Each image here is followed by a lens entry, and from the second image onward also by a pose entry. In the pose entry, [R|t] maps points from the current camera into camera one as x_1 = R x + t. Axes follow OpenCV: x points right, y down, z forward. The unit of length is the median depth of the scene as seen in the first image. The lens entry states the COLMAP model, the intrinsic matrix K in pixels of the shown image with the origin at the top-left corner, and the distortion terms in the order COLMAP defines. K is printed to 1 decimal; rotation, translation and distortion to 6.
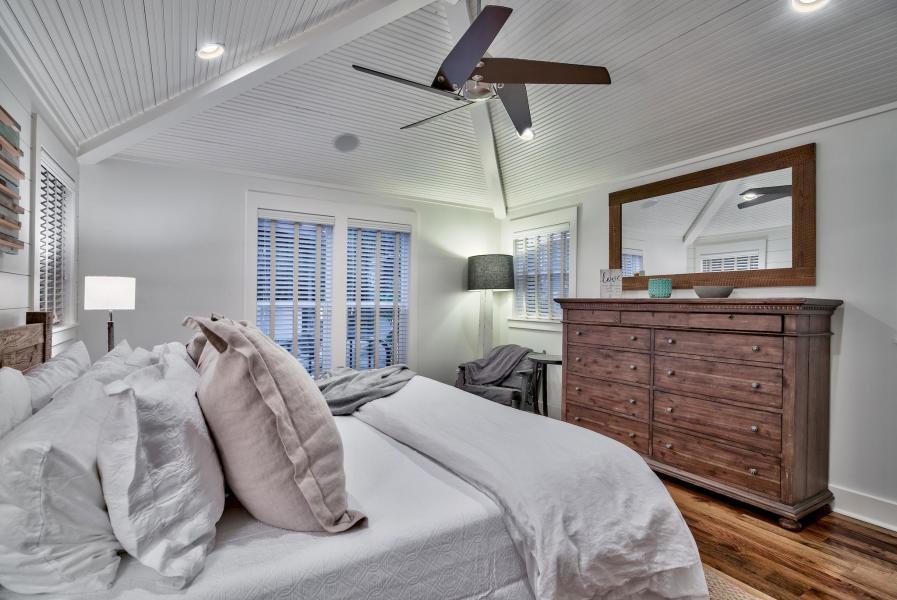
lens RADIAL K [[442.0, 0, 439.6], [0, 442.0, 303.2], [0, 0, 1]] dist [-0.001139, -0.000365]
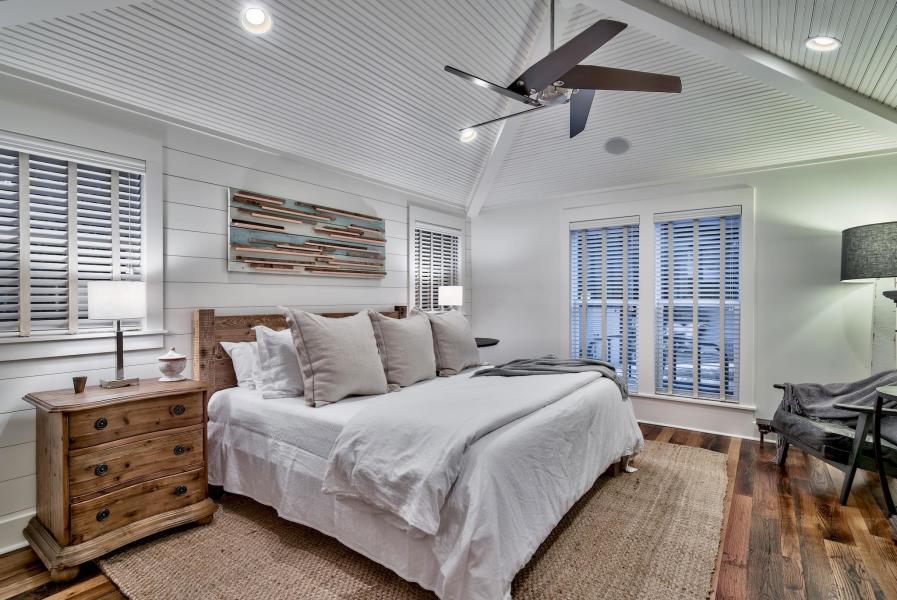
lens RADIAL K [[442.0, 0, 439.6], [0, 442.0, 303.2], [0, 0, 1]] dist [-0.001139, -0.000365]
pose [[0.392379, -0.001540, -0.919802, 0.555450], [0.000400, 0.999999, -0.001504, 0.005913], [0.919803, 0.000222, 0.392379, 0.205726]]
